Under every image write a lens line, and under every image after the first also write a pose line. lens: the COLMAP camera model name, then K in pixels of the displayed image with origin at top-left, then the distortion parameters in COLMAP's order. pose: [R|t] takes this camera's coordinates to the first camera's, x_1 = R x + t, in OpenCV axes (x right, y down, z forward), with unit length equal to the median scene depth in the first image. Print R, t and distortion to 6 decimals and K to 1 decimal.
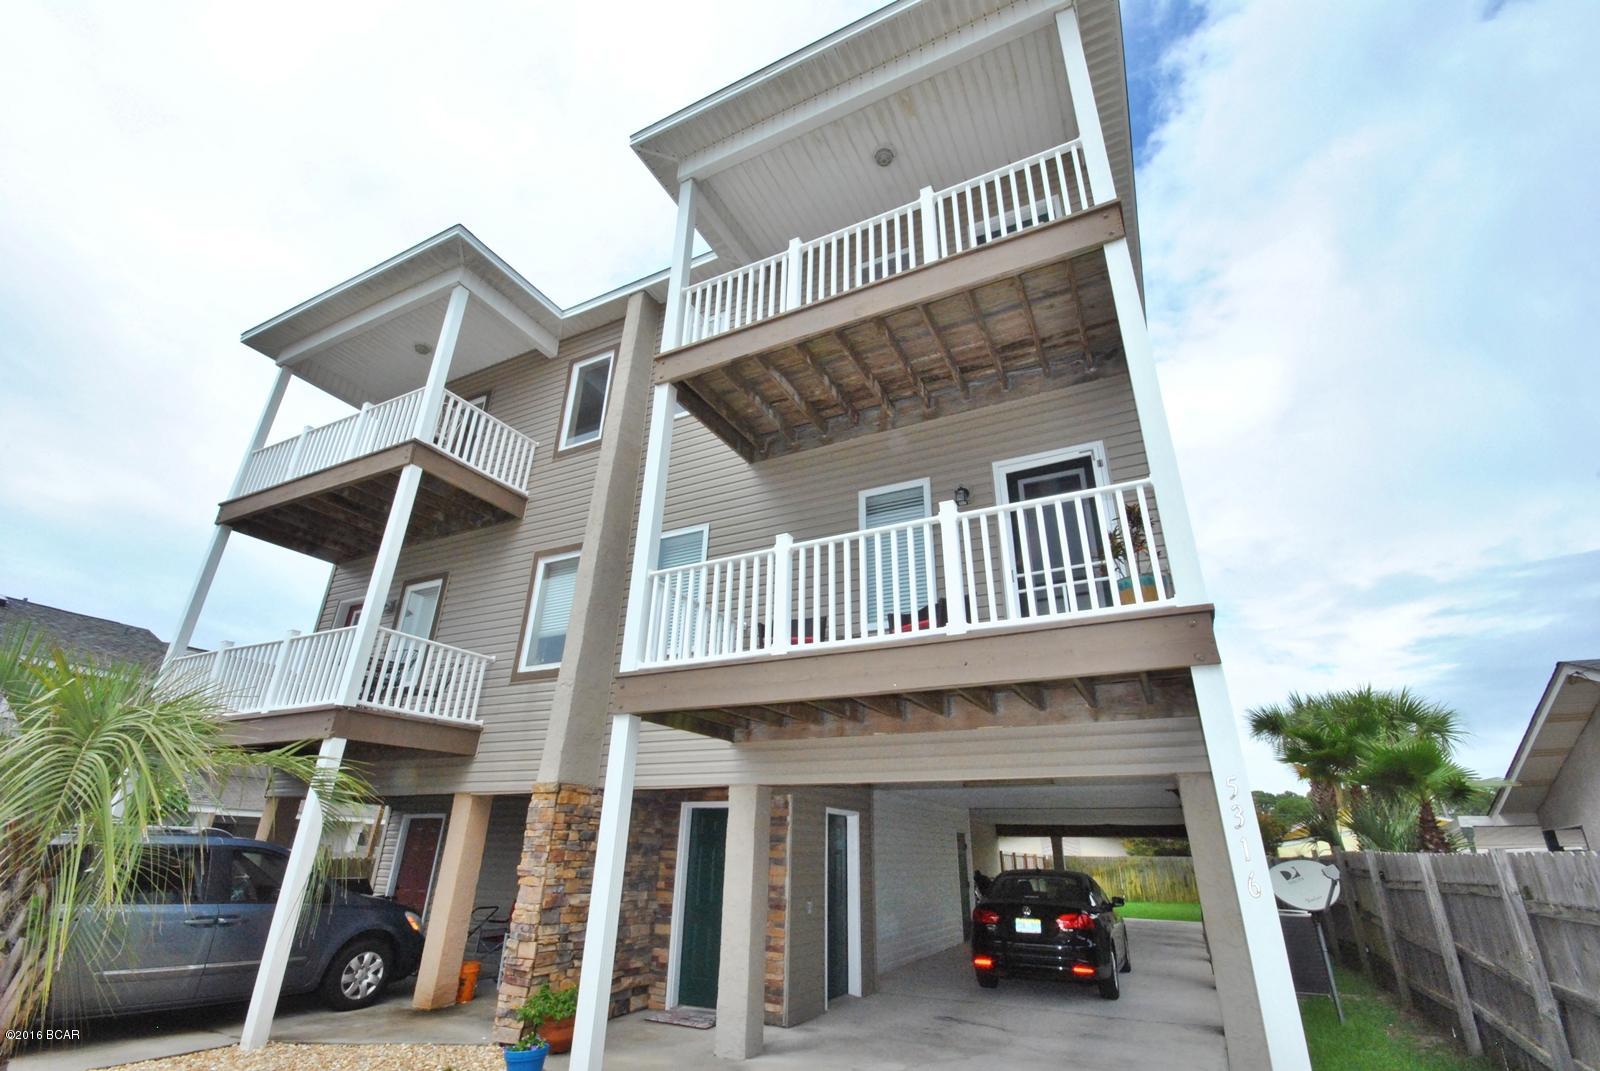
lens RADIAL K [[706.1, 0, 803.3], [0, 706.1, 537.1], [0, 0, 1]] dist [-0.000957, -0.000377]
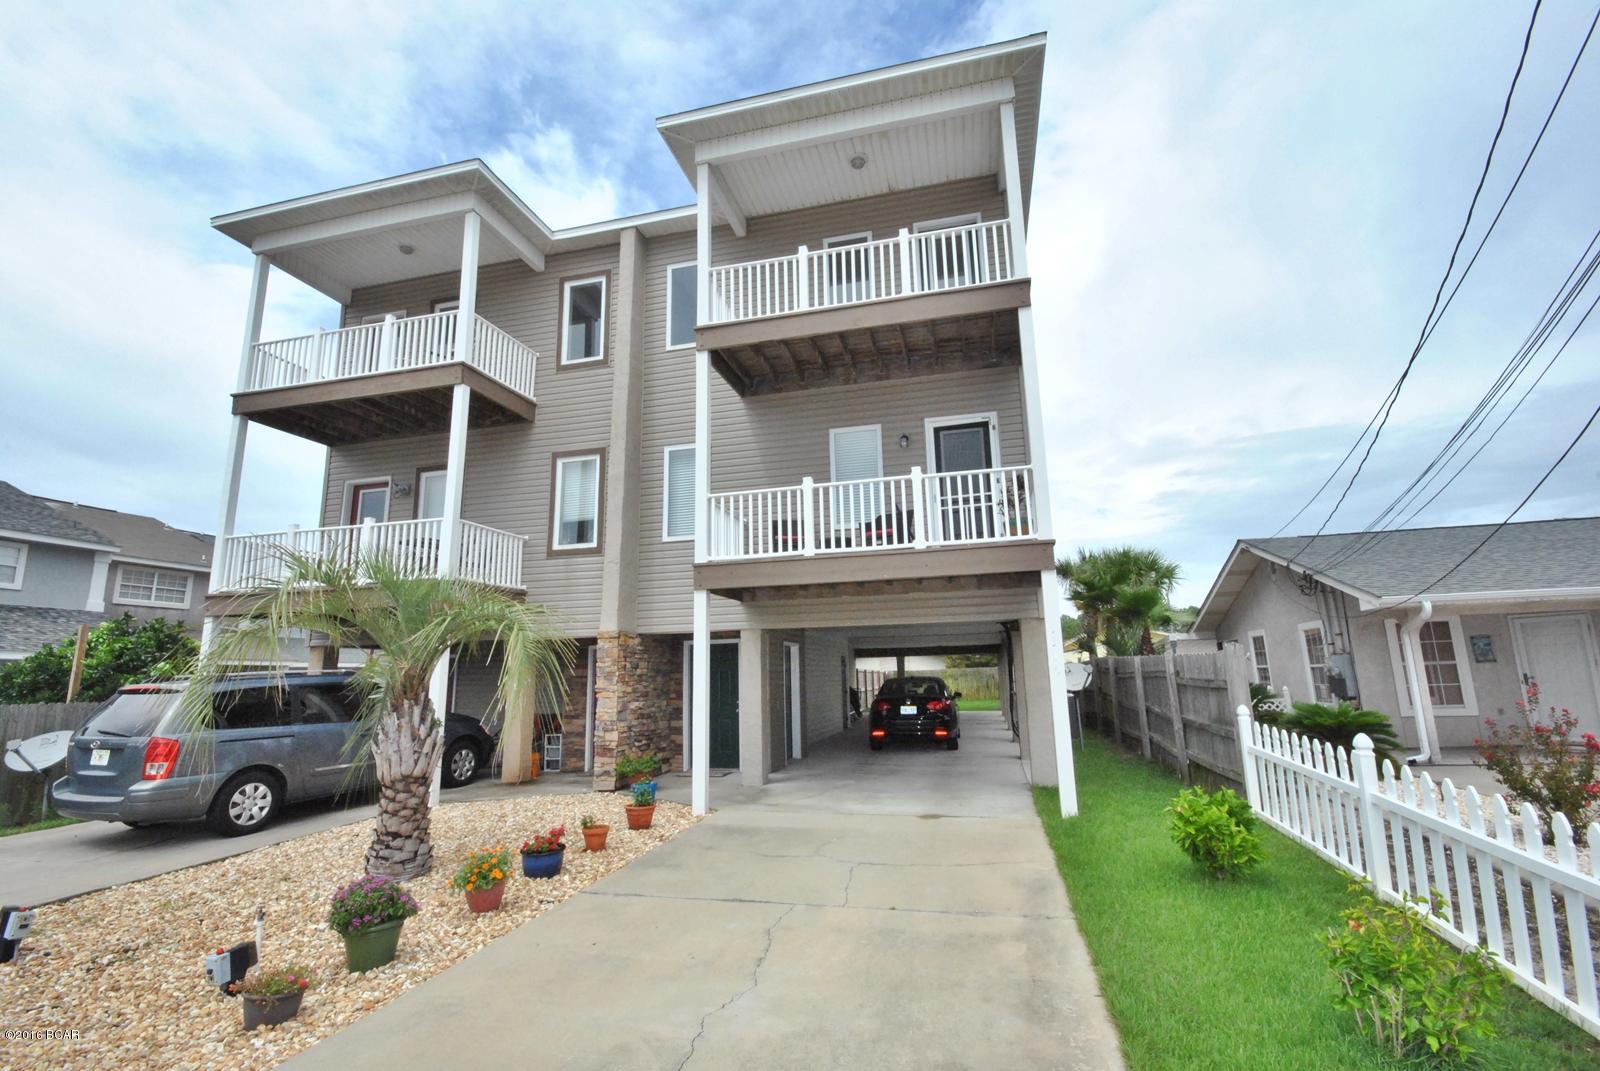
lens RADIAL K [[704.7, 0, 803.7], [0, 704.7, 538.2], [0, 0, 1]] dist [-0.010730, -0.000202]
pose [[0.975145, 0.001889, 0.221560, -0.269439], [-0.051488, 0.974523, 0.218300, -0.149269], [-0.215503, -0.224281, 0.950398, -0.355854]]
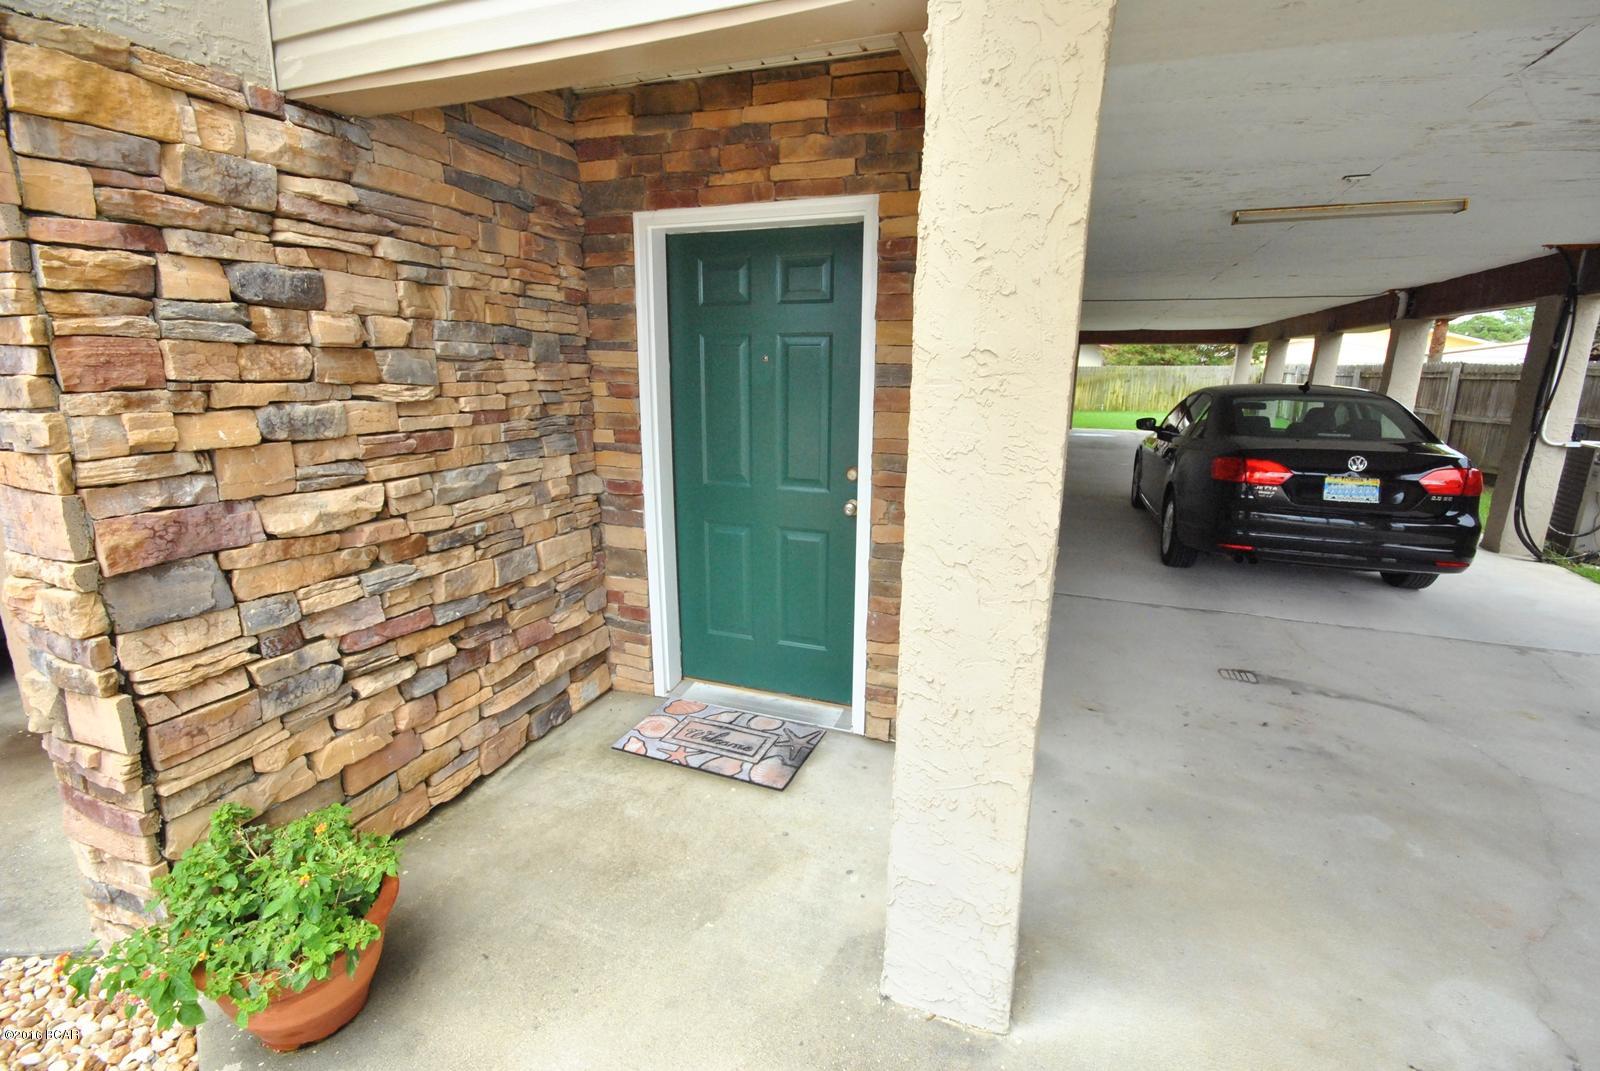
lens RADIAL K [[706.1, 0, 803.3], [0, 706.1, 537.1], [0, 0, 1]] dist [-0.000957, -0.000377]
pose [[0.994805, -0.031627, 0.096757, -0.138768], [-0.034092, 0.792103, 0.609435, 0.312487], [-0.095916, -0.609568, 0.786910, 0.683518]]
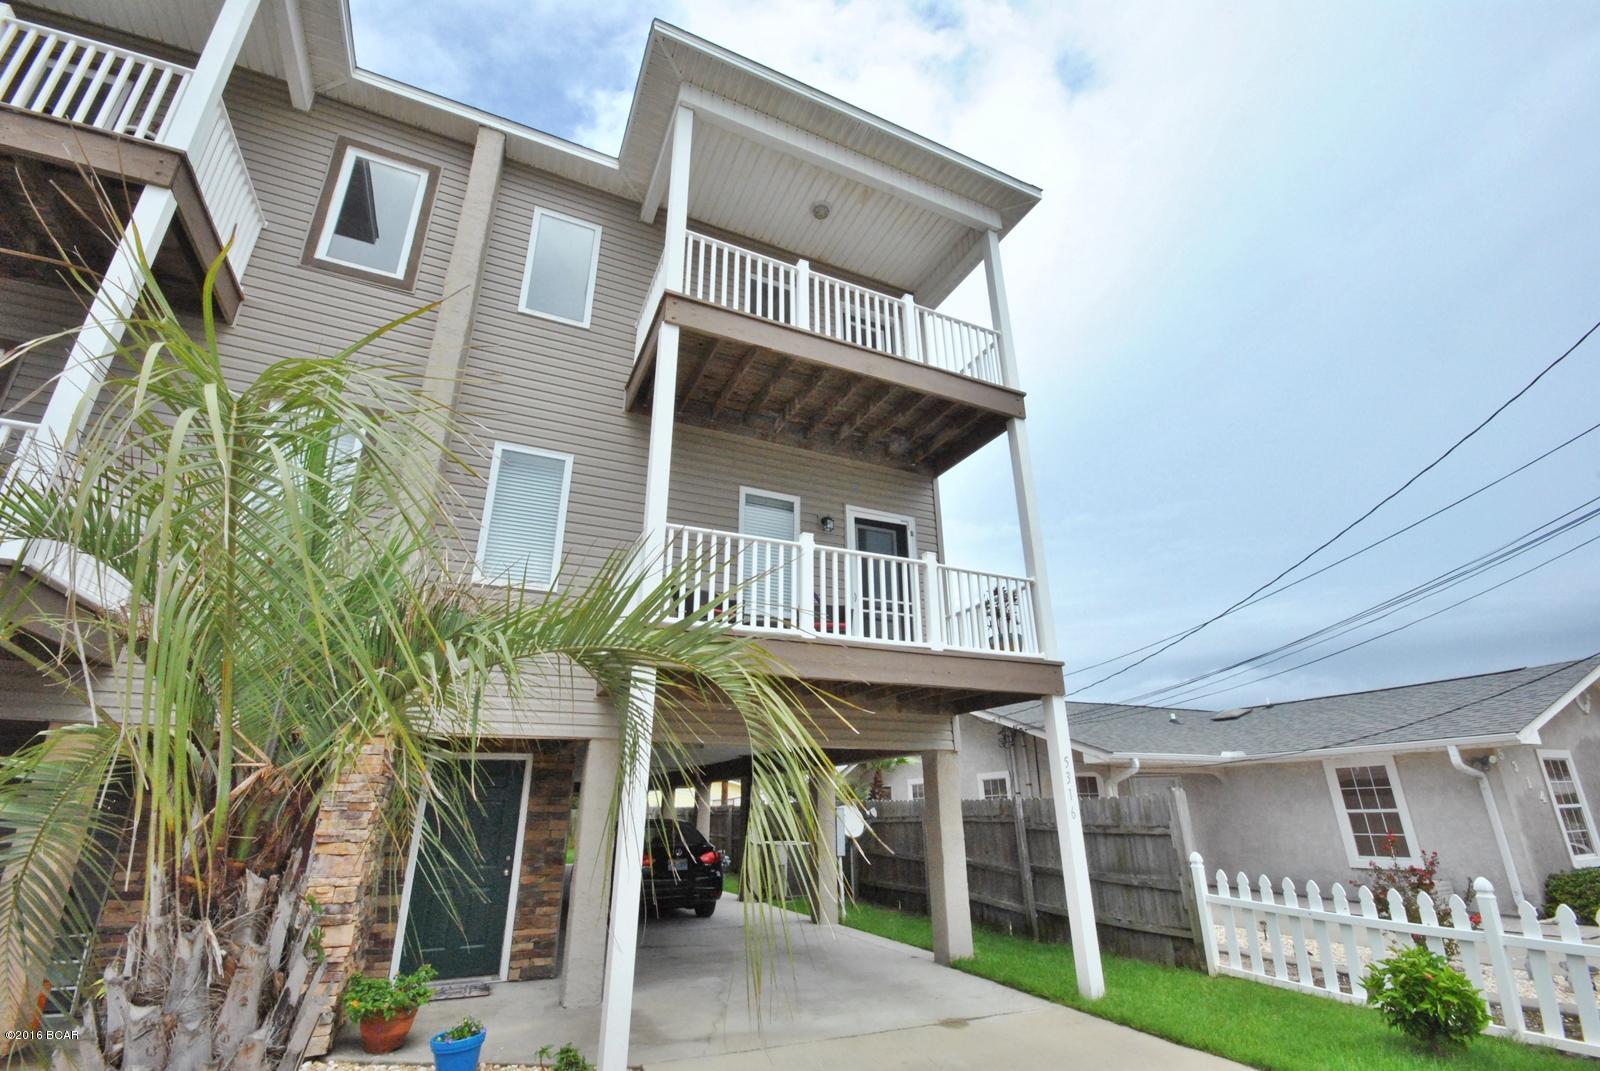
lens RADIAL K [[706.1, 0, 803.3], [0, 706.1, 537.1], [0, 0, 1]] dist [-0.000957, -0.000377]
pose [[0.619357, 0.261777, 0.740182, -0.630093], [-0.299983, 0.950148, -0.085021, 0.073451], [-0.725539, -0.169384, 0.667009, 0.164950]]
